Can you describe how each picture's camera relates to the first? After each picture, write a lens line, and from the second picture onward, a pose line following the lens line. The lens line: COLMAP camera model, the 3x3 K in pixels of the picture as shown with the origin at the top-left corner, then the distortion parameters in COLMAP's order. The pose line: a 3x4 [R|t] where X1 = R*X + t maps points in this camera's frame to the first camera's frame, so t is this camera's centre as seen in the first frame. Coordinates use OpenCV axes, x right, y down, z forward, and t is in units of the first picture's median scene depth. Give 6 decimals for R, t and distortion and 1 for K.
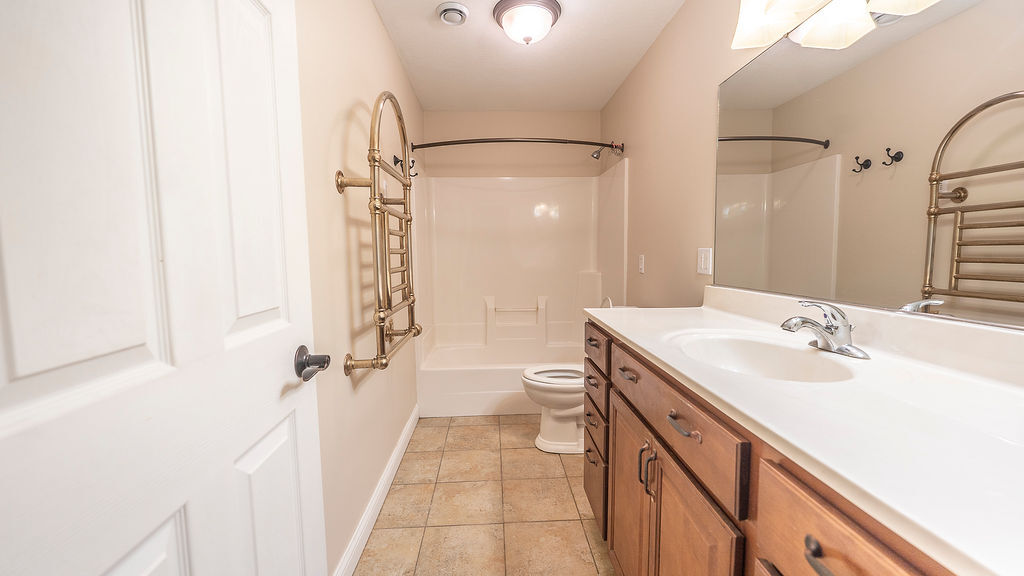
lens RADIAL K [[414.4, 0, 512.2], [0, 414.4, 285.1], [0, 0, 1]] dist [-0.000617, -0.000057]
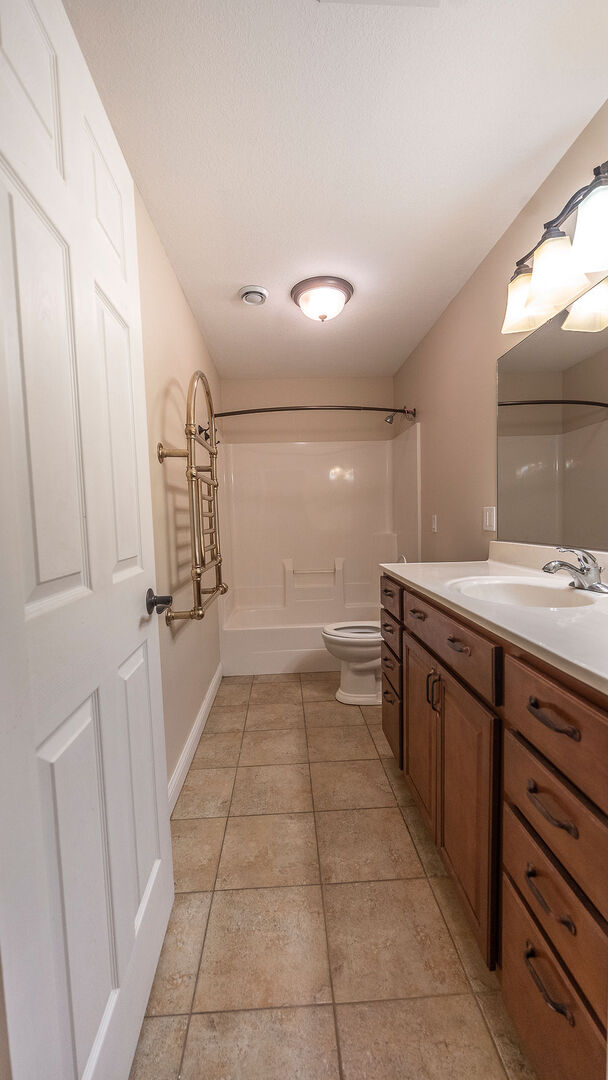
lens RADIAL K [[437.0, 0, 304.9], [0, 437.0, 546.0], [0, 0, 1]] dist [-0.000617, -0.000057]
pose [[0.999863, -0.016468, -0.001491, -0.021077], [0.016445, 0.999764, -0.014213, 0.023117], [0.001724, 0.014186, 0.999898, -0.157108]]
